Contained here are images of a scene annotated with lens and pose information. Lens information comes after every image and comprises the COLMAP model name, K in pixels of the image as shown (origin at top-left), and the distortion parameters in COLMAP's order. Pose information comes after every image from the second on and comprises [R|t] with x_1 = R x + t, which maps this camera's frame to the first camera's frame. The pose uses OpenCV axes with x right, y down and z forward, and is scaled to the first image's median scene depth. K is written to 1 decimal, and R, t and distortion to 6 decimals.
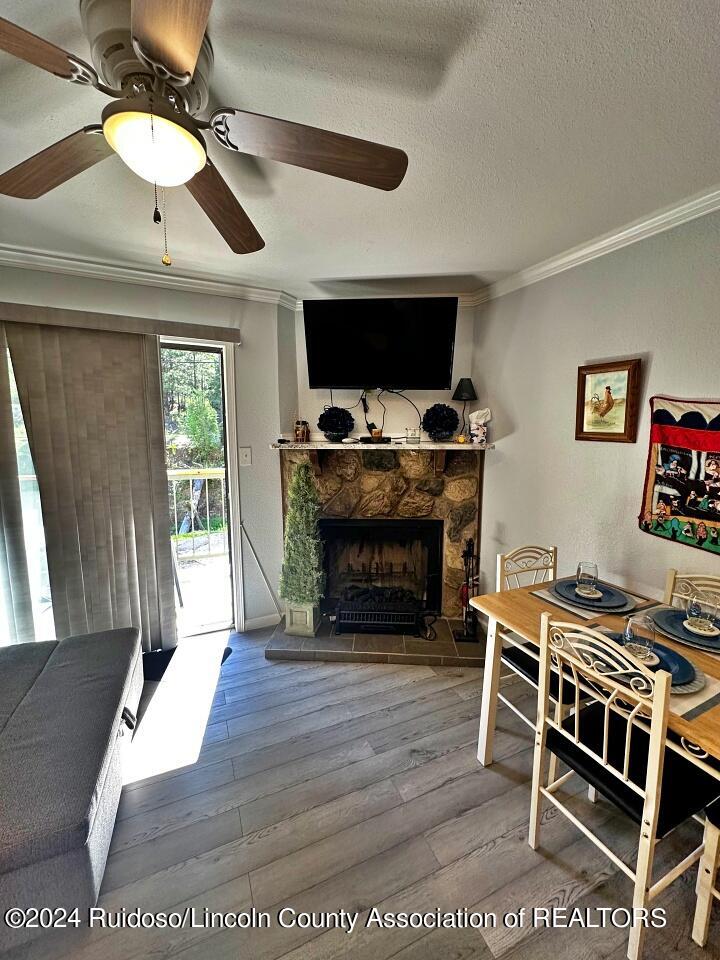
lens RADIAL K [[387.9, 0, 362.3], [0, 387.9, 483.1], [0, 0, 1]] dist [-0.008086, 0.002275]
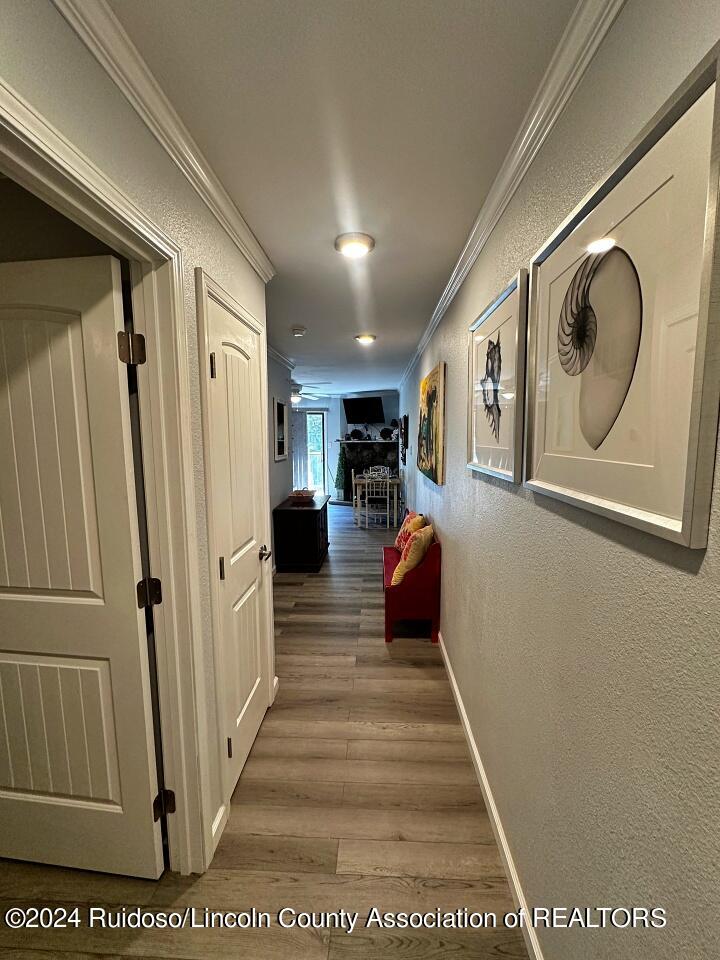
lens RADIAL K [[387.9, 0, 362.3], [0, 387.9, 475.7], [0, 0, 1]] dist [-0.008086, 0.002275]
pose [[0.893685, 0.036695, -0.447192, 1.398238], [-0.055381, 0.998050, -0.028779, 0.265638], [0.445264, 0.050485, 0.893975, -1.759052]]
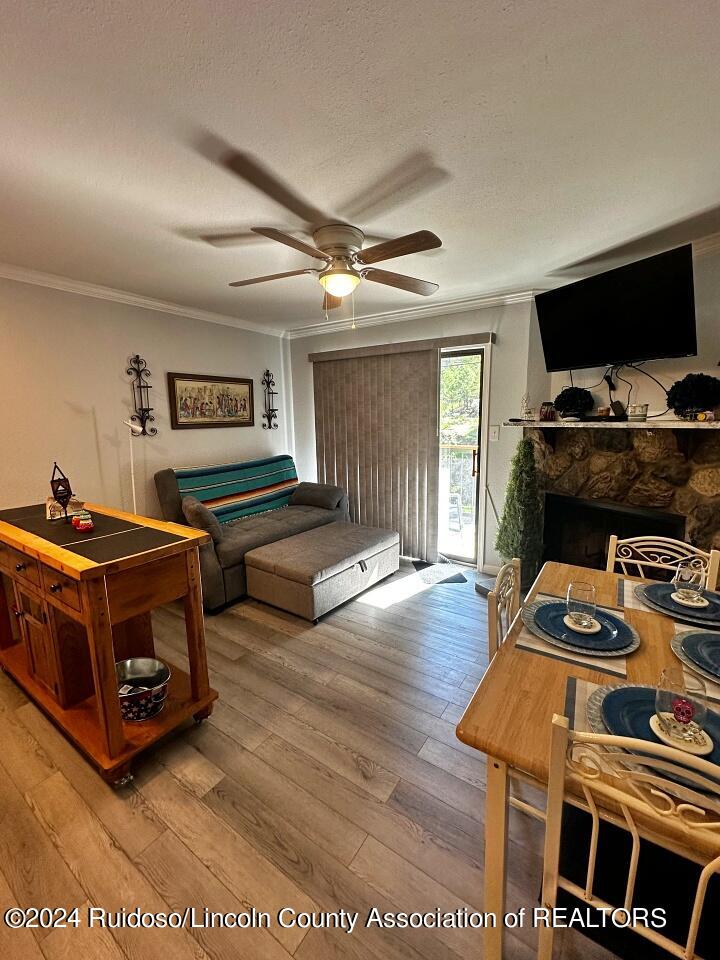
lens RADIAL K [[387.9, 0, 365.3], [0, 387.9, 481.7], [0, 0, 1]] dist [-0.008086, 0.002275]
pose [[0.530337, 0.125464, -0.838452, 0.538535], [-0.104491, 0.991122, 0.082216, 0.026561], [0.841323, 0.044009, 0.538738, -0.010824]]
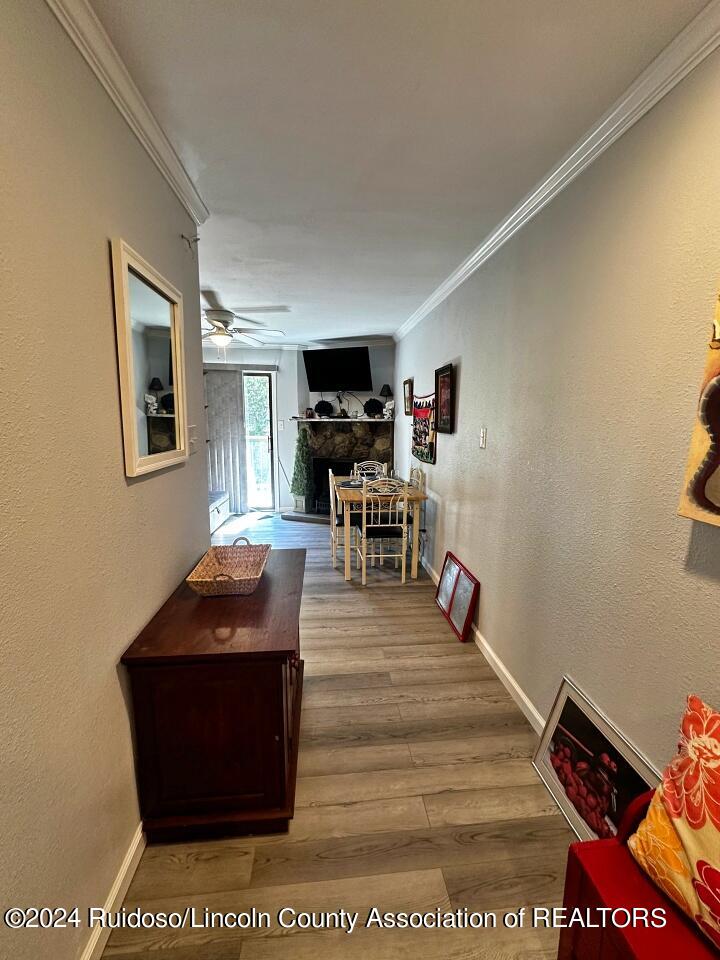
lens RADIAL K [[387.9, 0, 359.5], [0, 387.9, 481.0], [0, 0, 1]] dist [-0.008086, 0.002275]
pose [[0.948823, 0.052312, -0.311444, 0.749848], [-0.046930, 0.998591, 0.024757, 0.156691], [0.312301, -0.008874, 0.949942, -0.828378]]
